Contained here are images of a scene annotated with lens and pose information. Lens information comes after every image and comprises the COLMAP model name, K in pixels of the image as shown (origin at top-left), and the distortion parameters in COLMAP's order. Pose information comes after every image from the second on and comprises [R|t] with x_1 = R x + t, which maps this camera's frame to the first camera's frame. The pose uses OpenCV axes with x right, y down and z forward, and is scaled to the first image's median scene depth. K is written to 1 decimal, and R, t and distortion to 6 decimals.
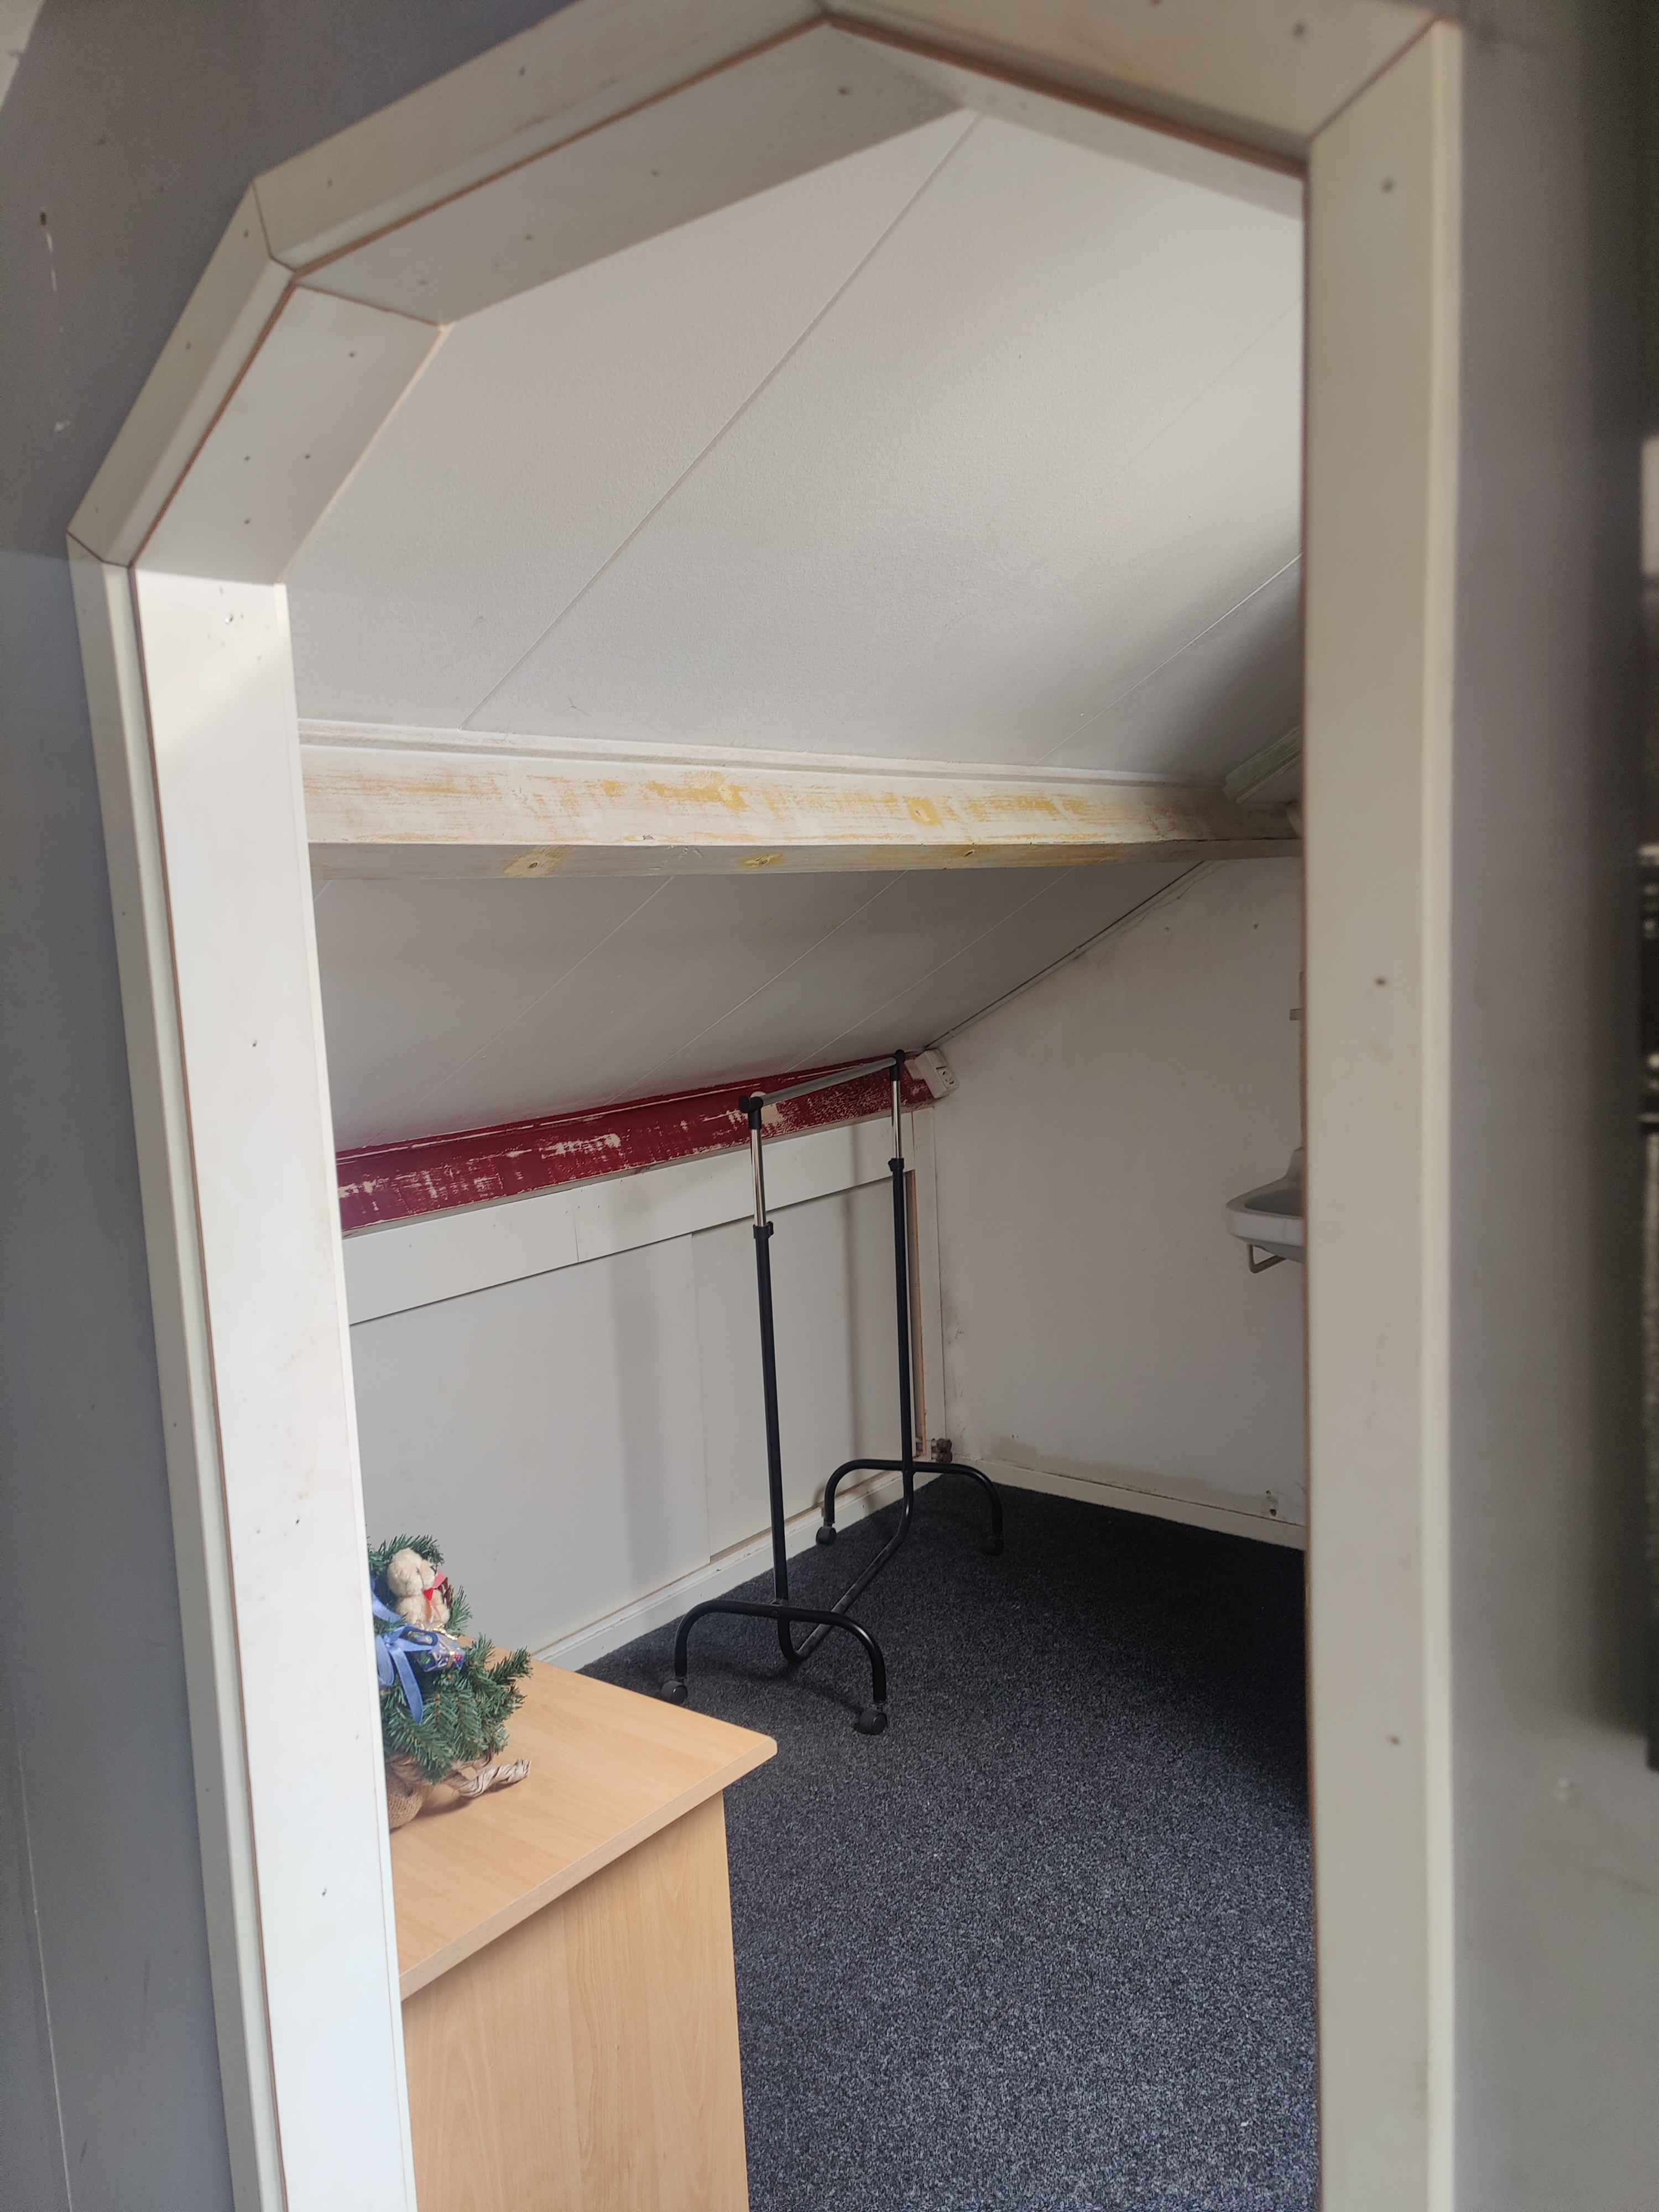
lens RADIAL K [[1674.9, 0, 869.1], [0, 1674.9, 1139.5], [0, 0, 1]] dist [0.060990, -0.024823]
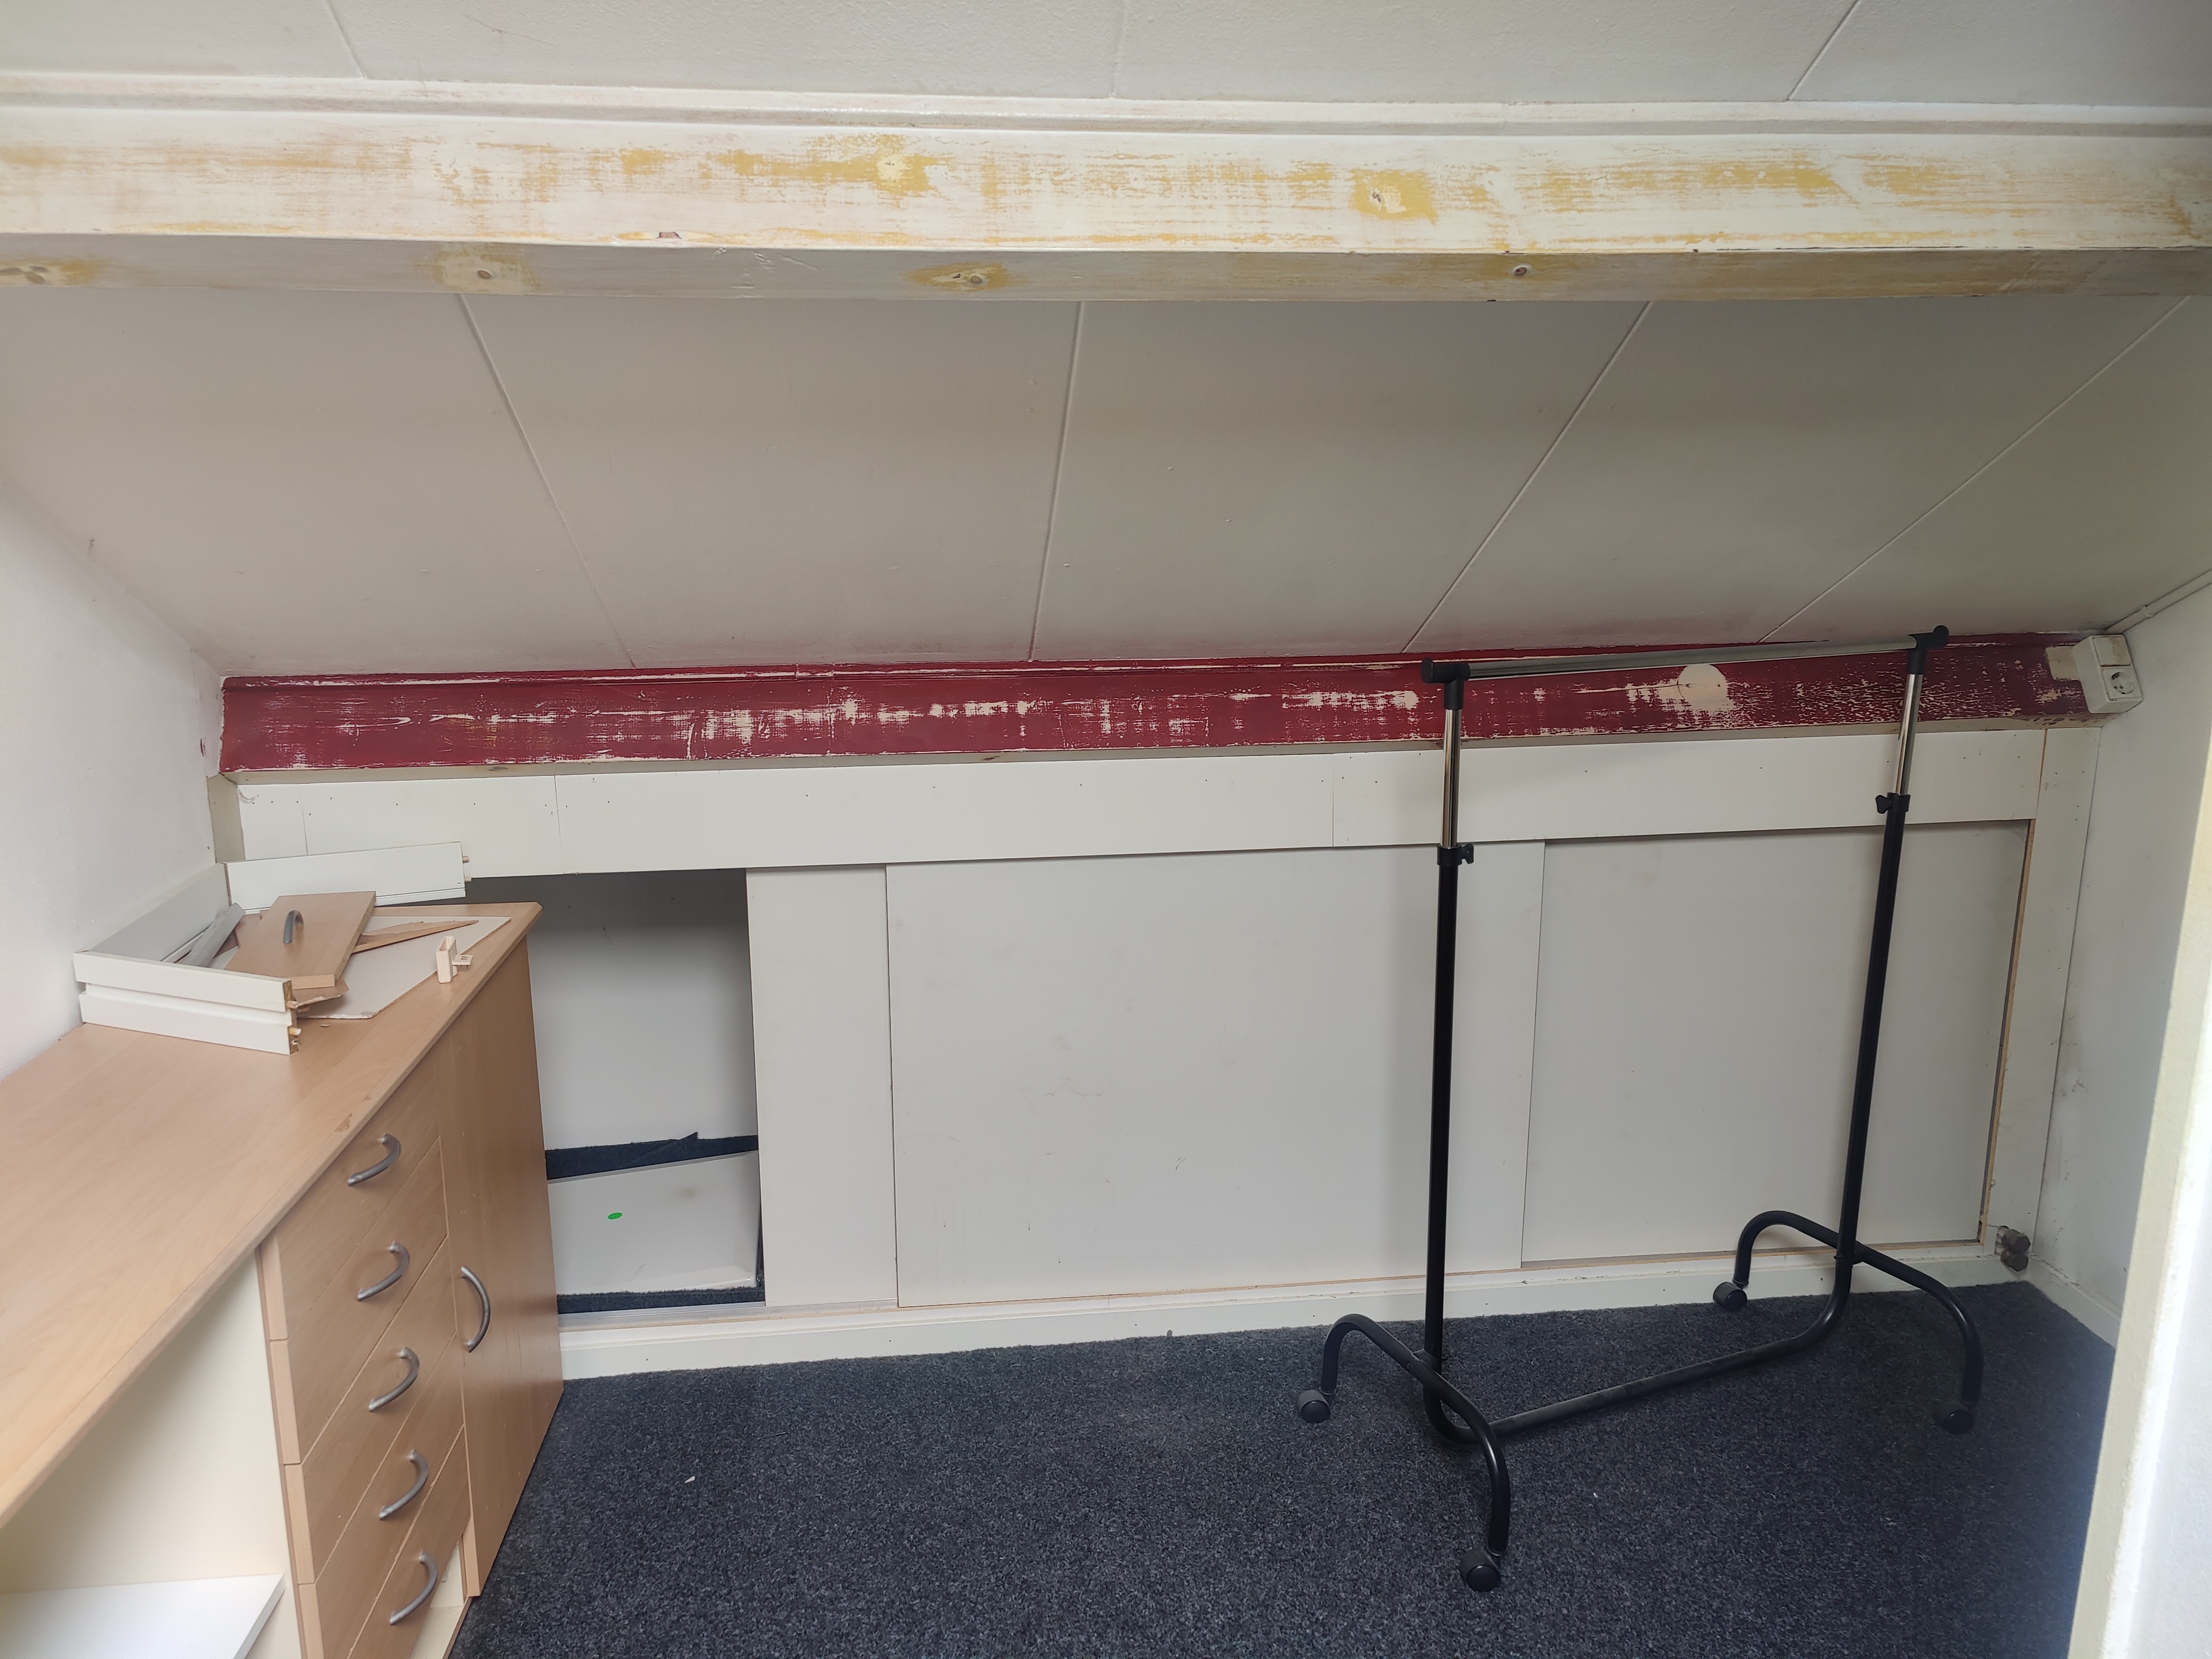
lens RADIAL K [[1674.9, 0, 1115.8], [0, 1674.9, 838.2], [0, 0, 1]] dist [0.060990, -0.024823]
pose [[0.693082, 0.201834, -0.692026, 0.333871], [-0.127418, 0.979188, 0.157975, -0.046733], [0.709508, -0.021313, 0.704375, 0.415322]]
